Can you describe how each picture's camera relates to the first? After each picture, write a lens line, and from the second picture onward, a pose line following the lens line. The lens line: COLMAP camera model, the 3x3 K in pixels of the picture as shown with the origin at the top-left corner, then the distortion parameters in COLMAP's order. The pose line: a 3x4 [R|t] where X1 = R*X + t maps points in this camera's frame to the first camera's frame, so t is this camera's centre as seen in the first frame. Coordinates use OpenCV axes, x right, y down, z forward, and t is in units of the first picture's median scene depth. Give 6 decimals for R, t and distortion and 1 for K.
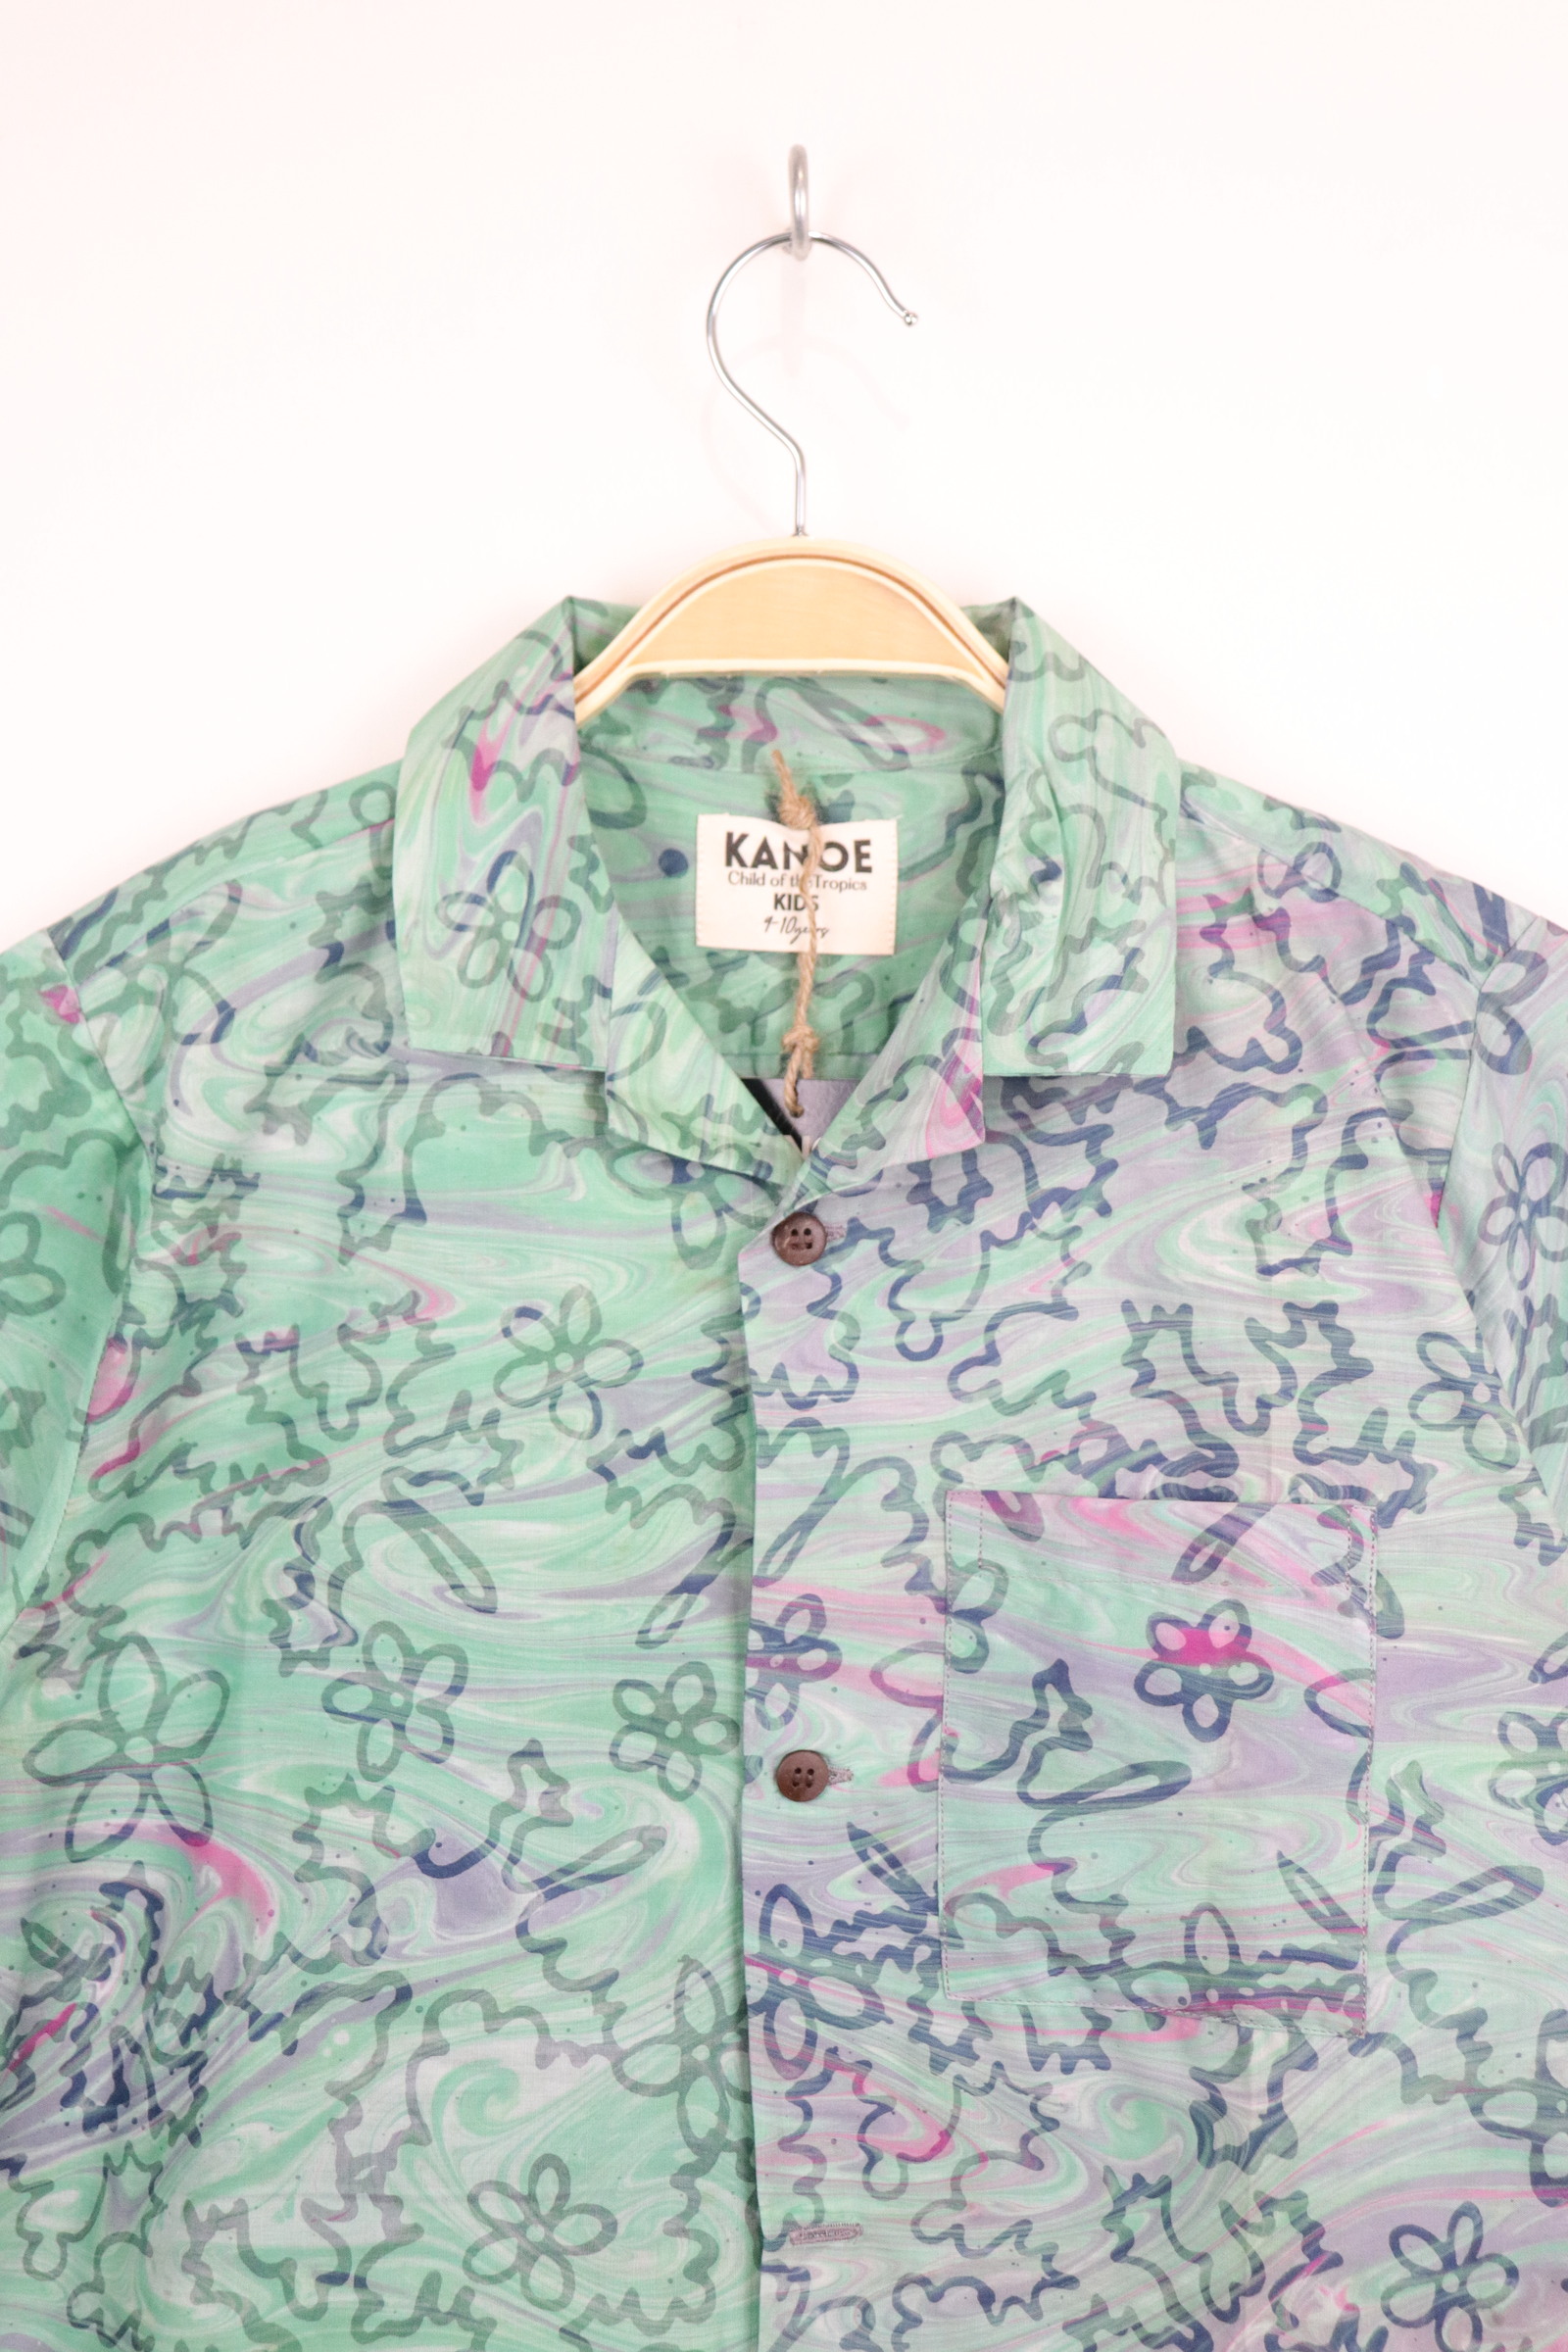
lens RADIAL K [[2959.5, 0, 784.0], [0, 2959.5, 1176.0], [0, 0, 1]] dist [-0.076579, 0.304214]
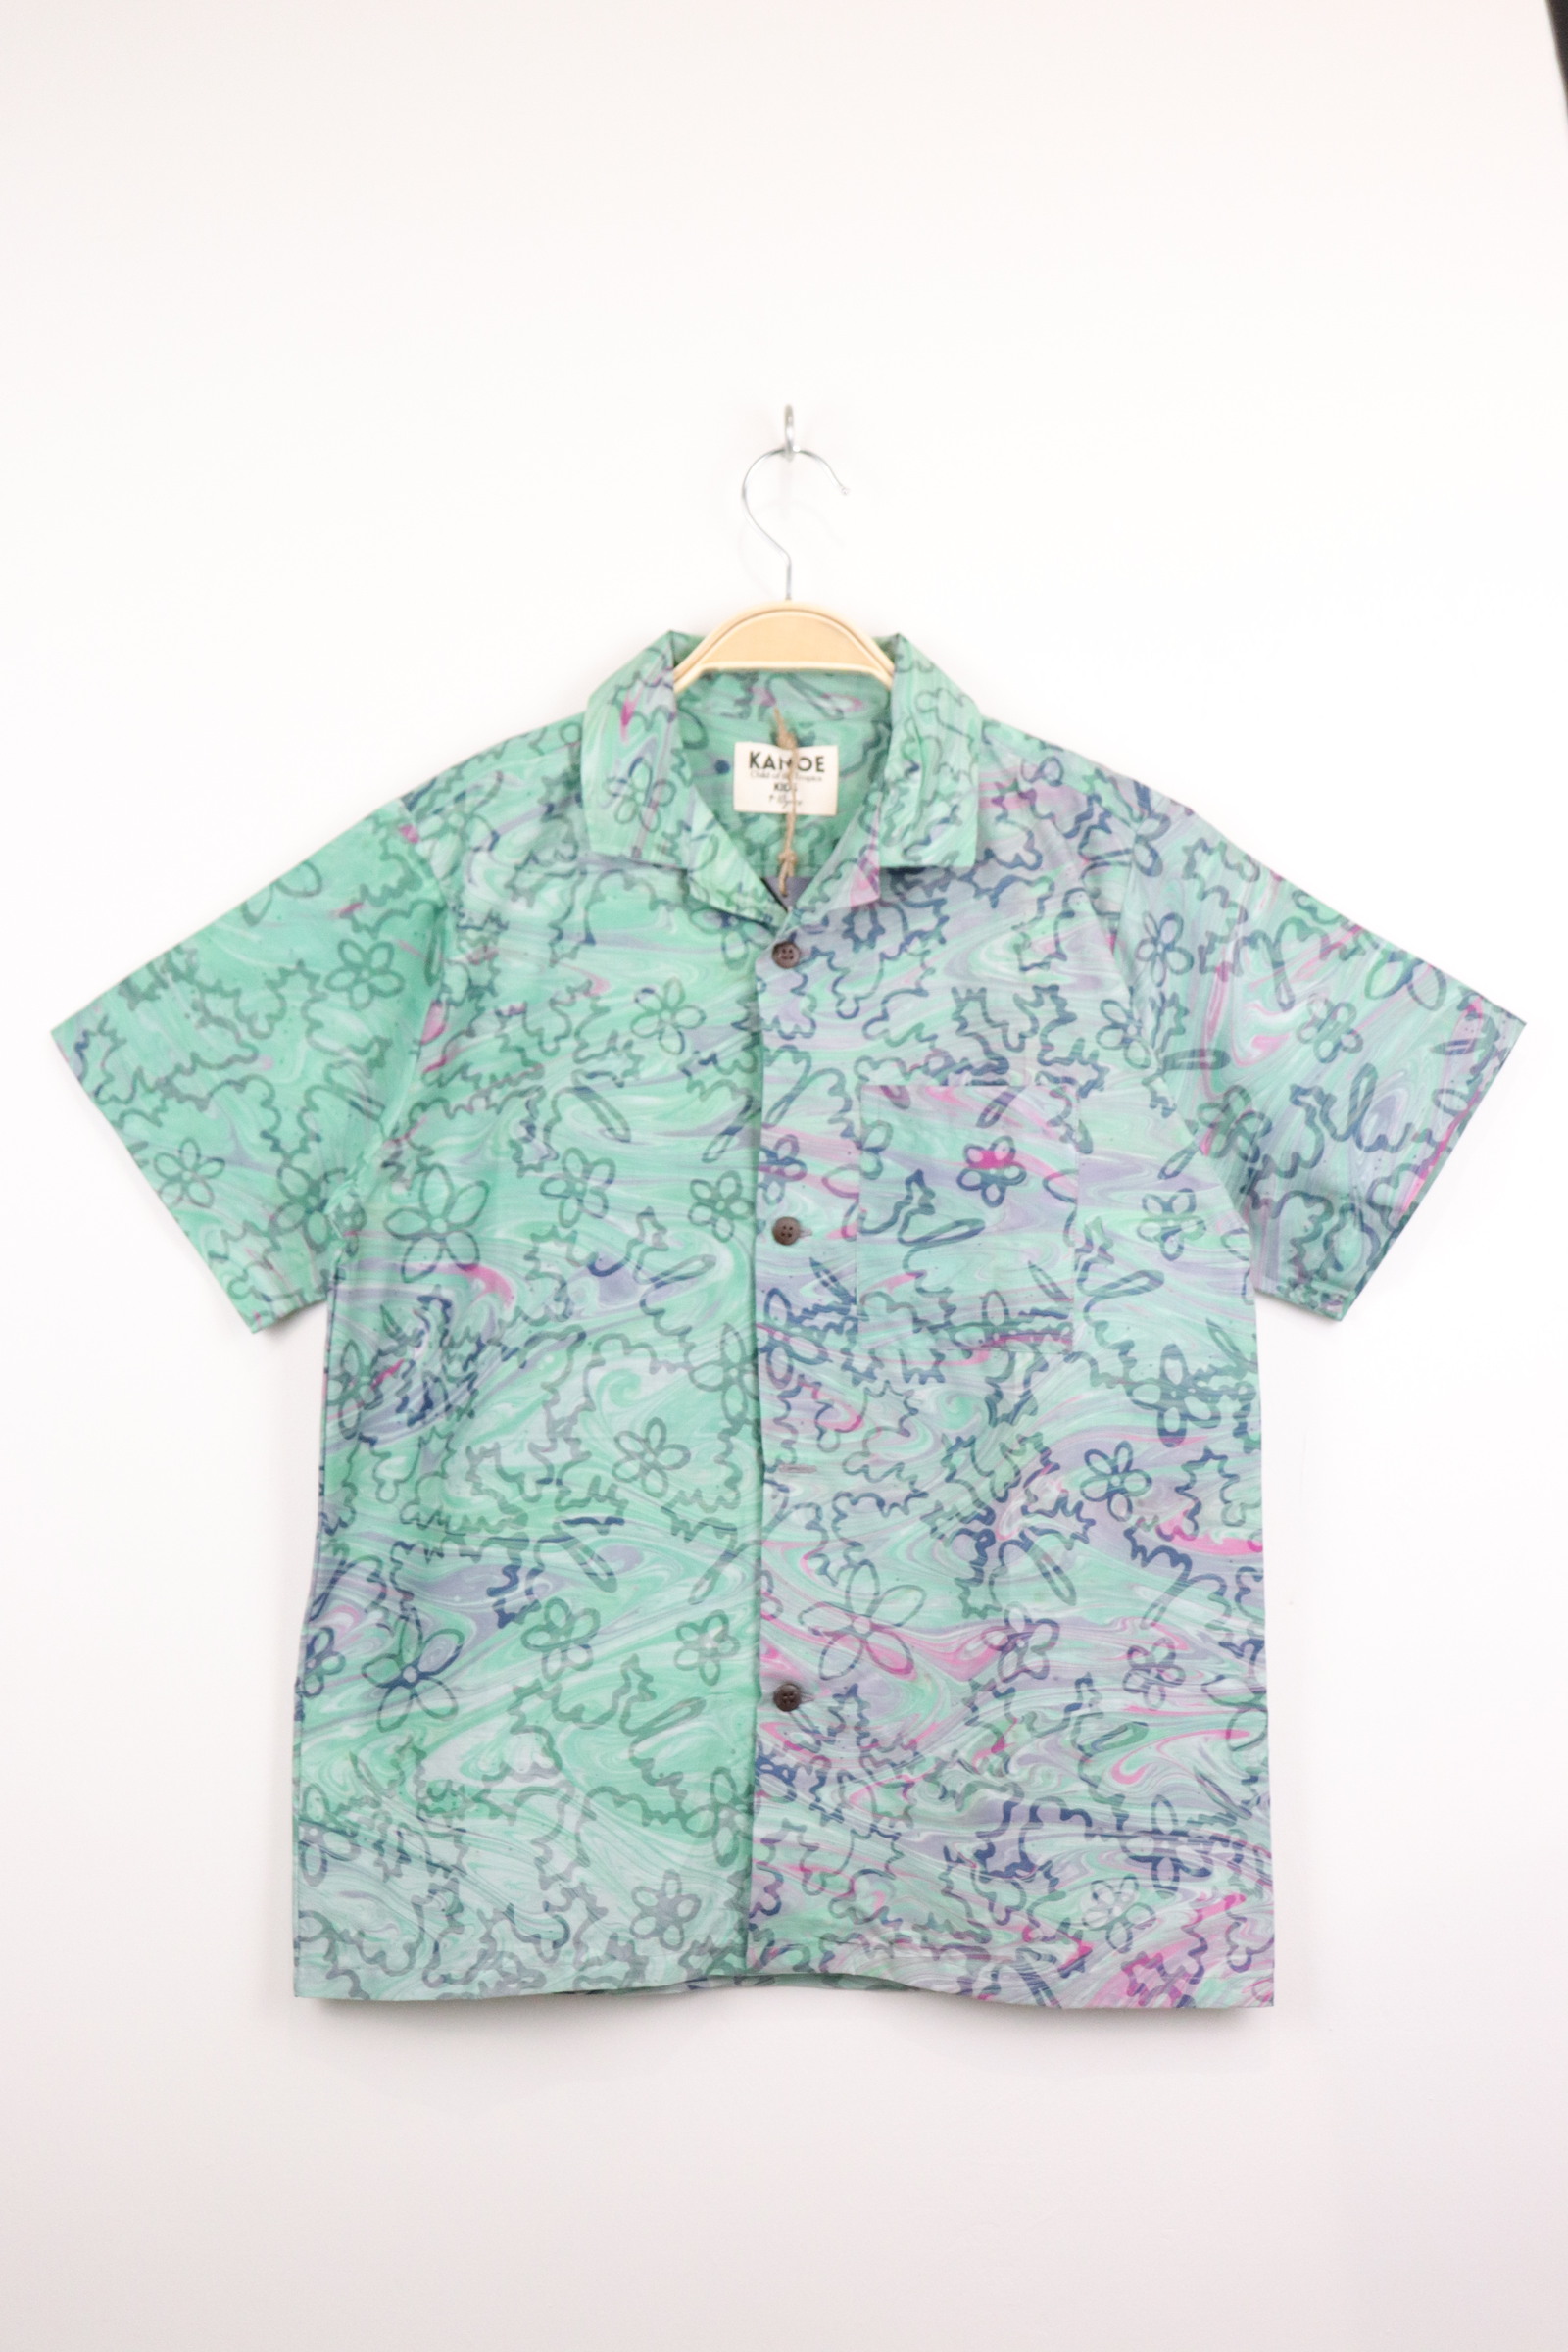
lens RADIAL K [[2959.5, 0, 784.0], [0, 2959.5, 1176.0], [0, 0, 1]] dist [-0.076579, 0.304214]
pose [[0.999891, 0.006035, 0.013443, -0.021959], [-0.005367, 0.998777, -0.049159, 0.263953], [-0.013724, 0.049082, 0.998700, -0.947874]]
